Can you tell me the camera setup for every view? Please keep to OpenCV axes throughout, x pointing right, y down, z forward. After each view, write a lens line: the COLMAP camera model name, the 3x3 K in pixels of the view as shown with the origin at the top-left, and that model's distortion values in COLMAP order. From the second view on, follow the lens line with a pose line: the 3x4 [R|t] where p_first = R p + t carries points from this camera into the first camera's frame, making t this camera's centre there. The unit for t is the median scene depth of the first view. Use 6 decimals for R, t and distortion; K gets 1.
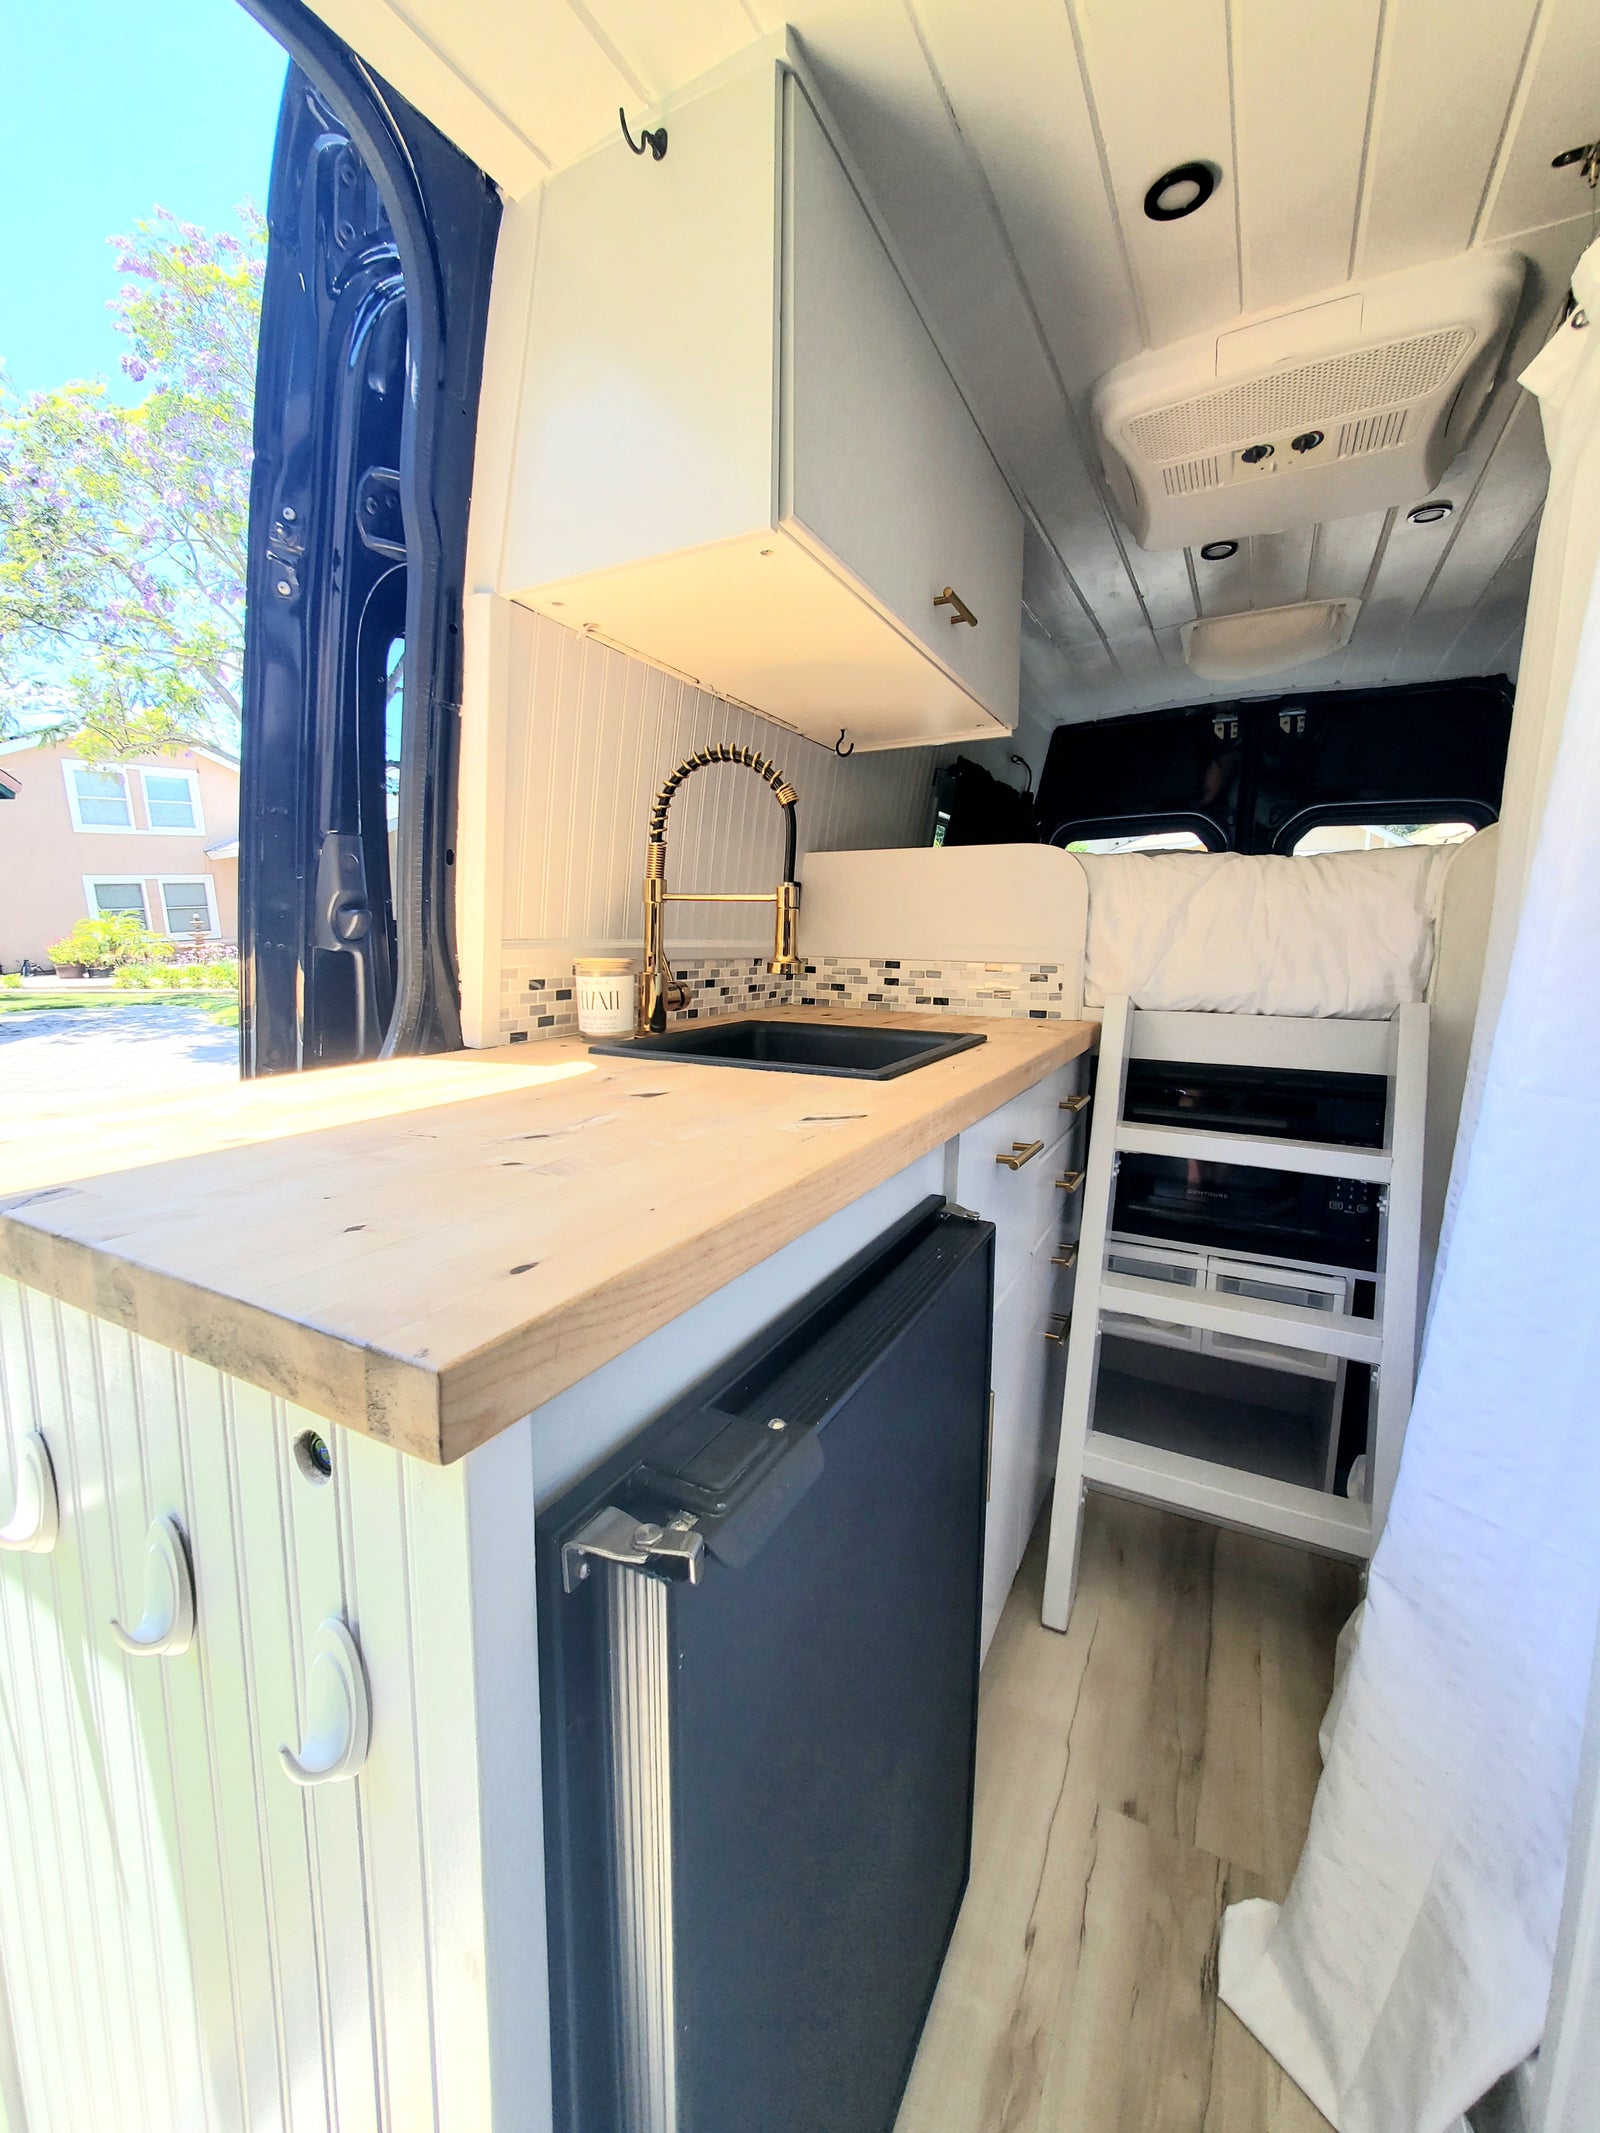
lens RADIAL K [[846.9, 0, 787.9], [0, 846.9, 1035.6], [0, 0, 1]] dist [0.001811, 0.000199]
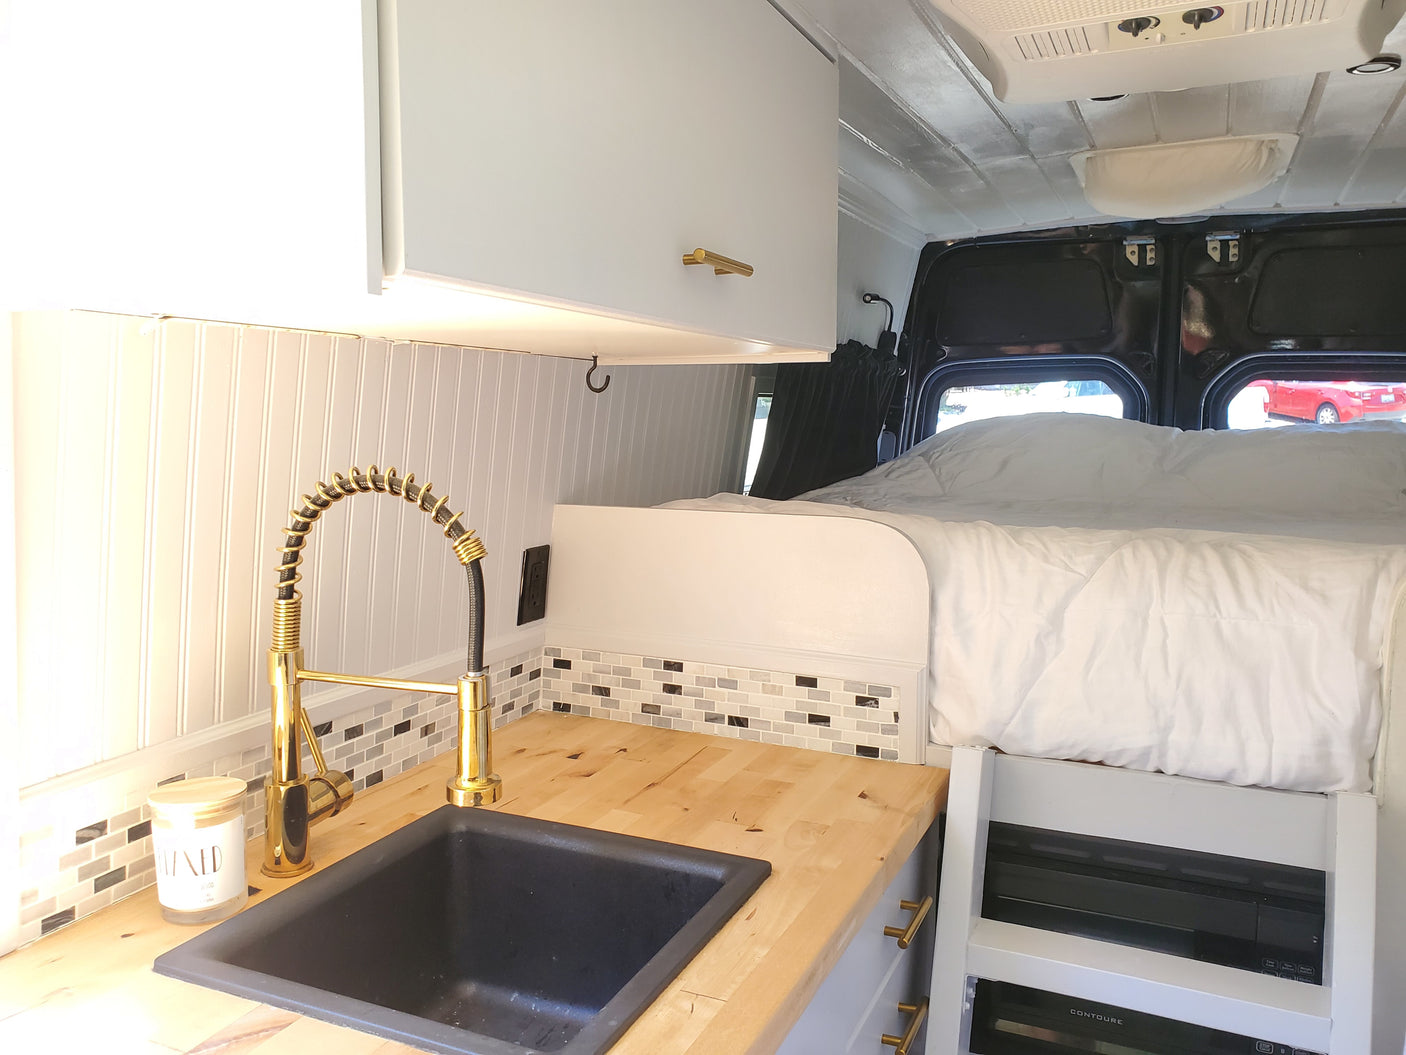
lens RADIAL K [[1095.8, 0, 703.0], [0, 1095.8, 527.5], [0, 0, 1]] dist [0.013259, 0.004508]
pose [[0.997244, -0.010779, 0.073404, 0.094813], [0.011820, 0.999835, -0.013758, -0.220368], [-0.073244, 0.014588, 0.997207, 0.078350]]
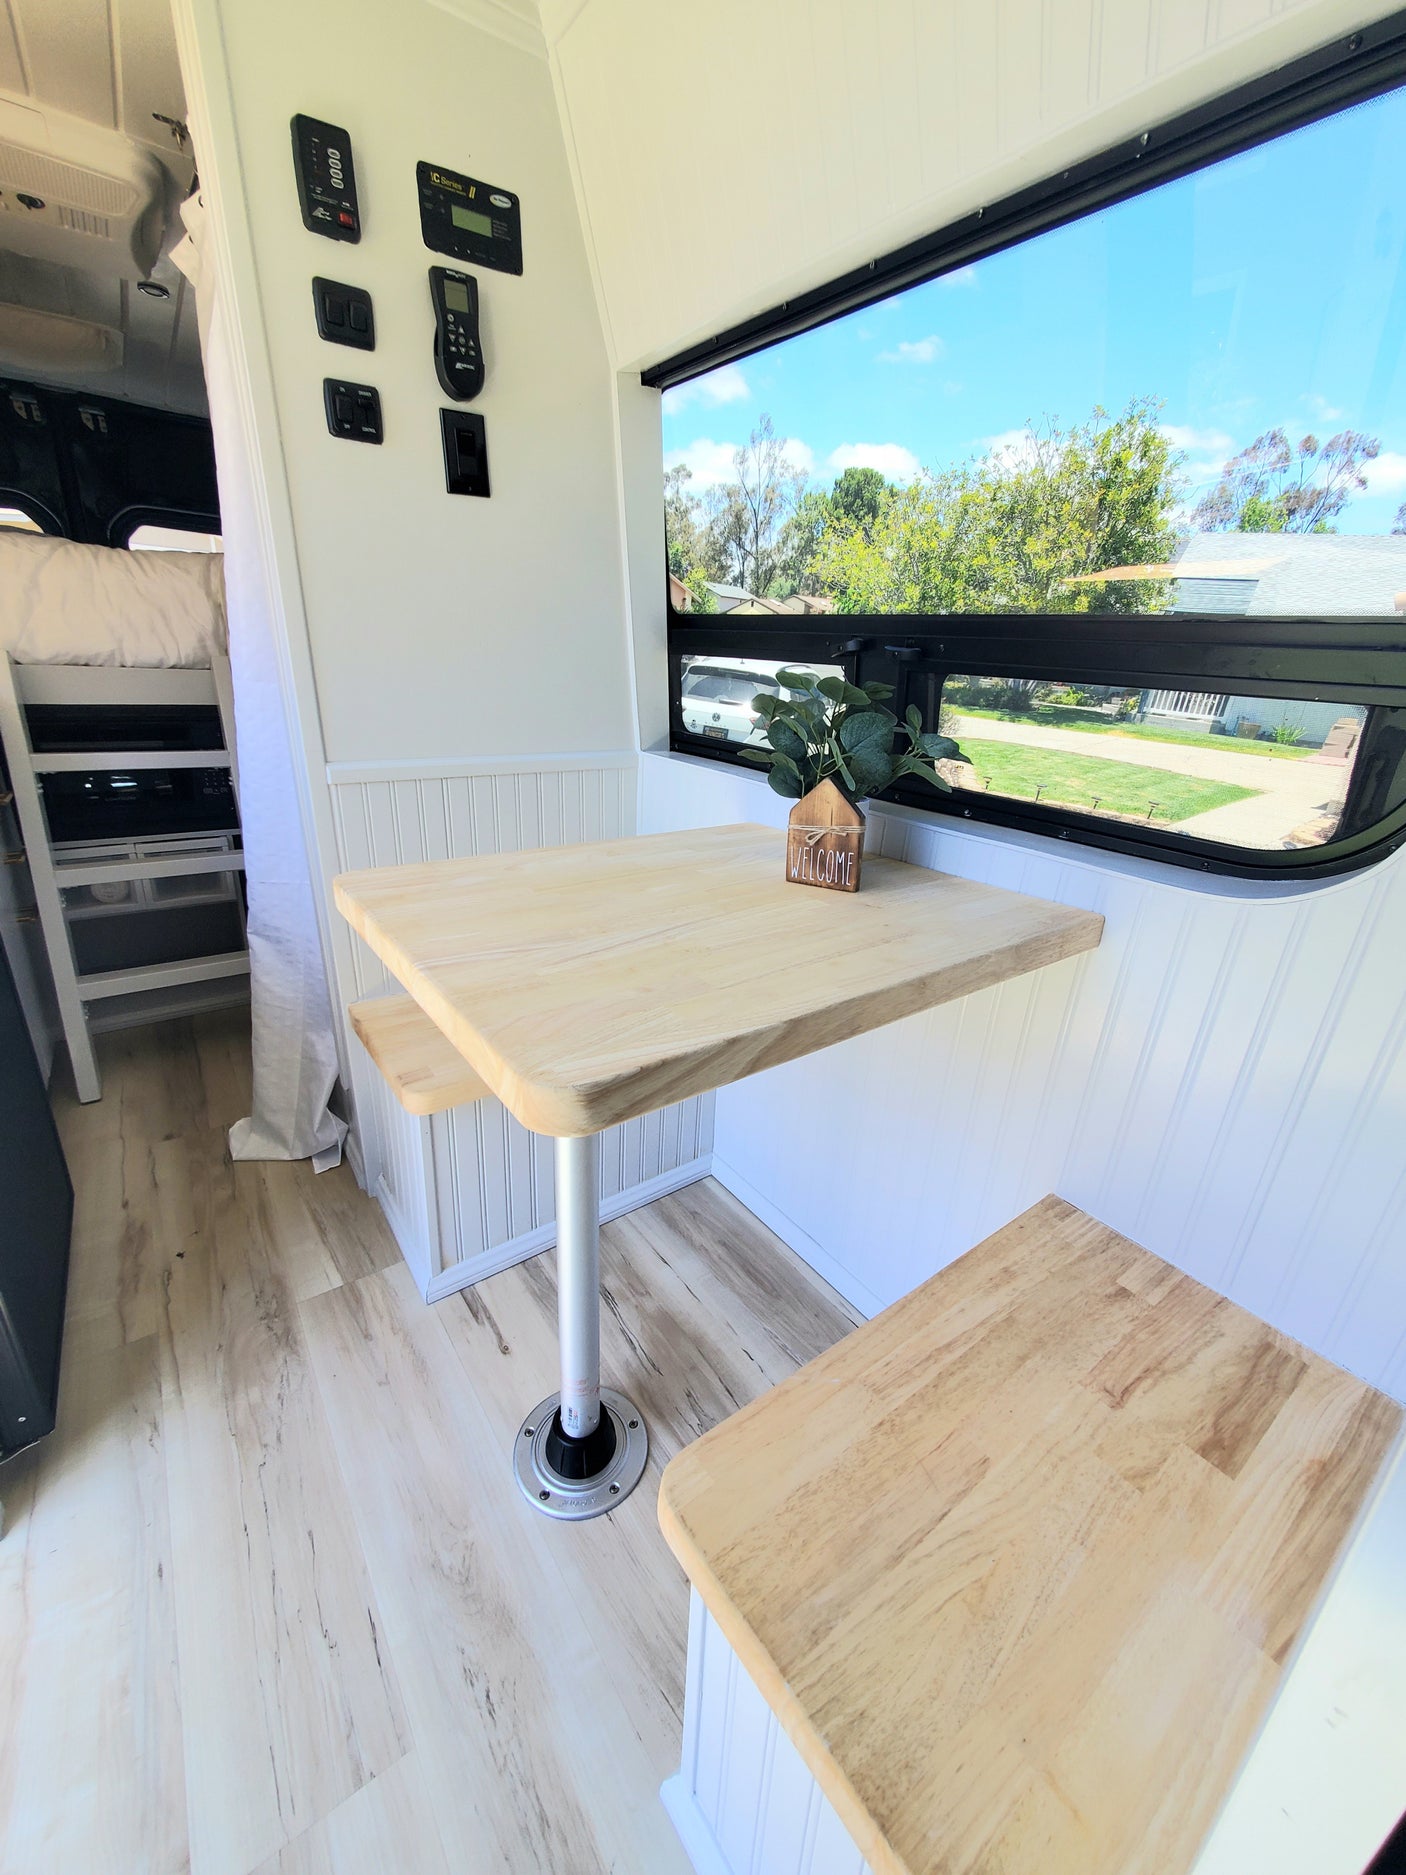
lens RADIAL K [[745.3, 0, 710.0], [0, 745.3, 931.9], [0, 0, 1]] dist [-0.003890, -0.000483]
pose [[0.426234, -0.295254, 0.855073, -0.218396], [0.067079, 0.952950, 0.295613, 0.093805], [-0.902122, -0.068642, 0.425985, -0.446644]]
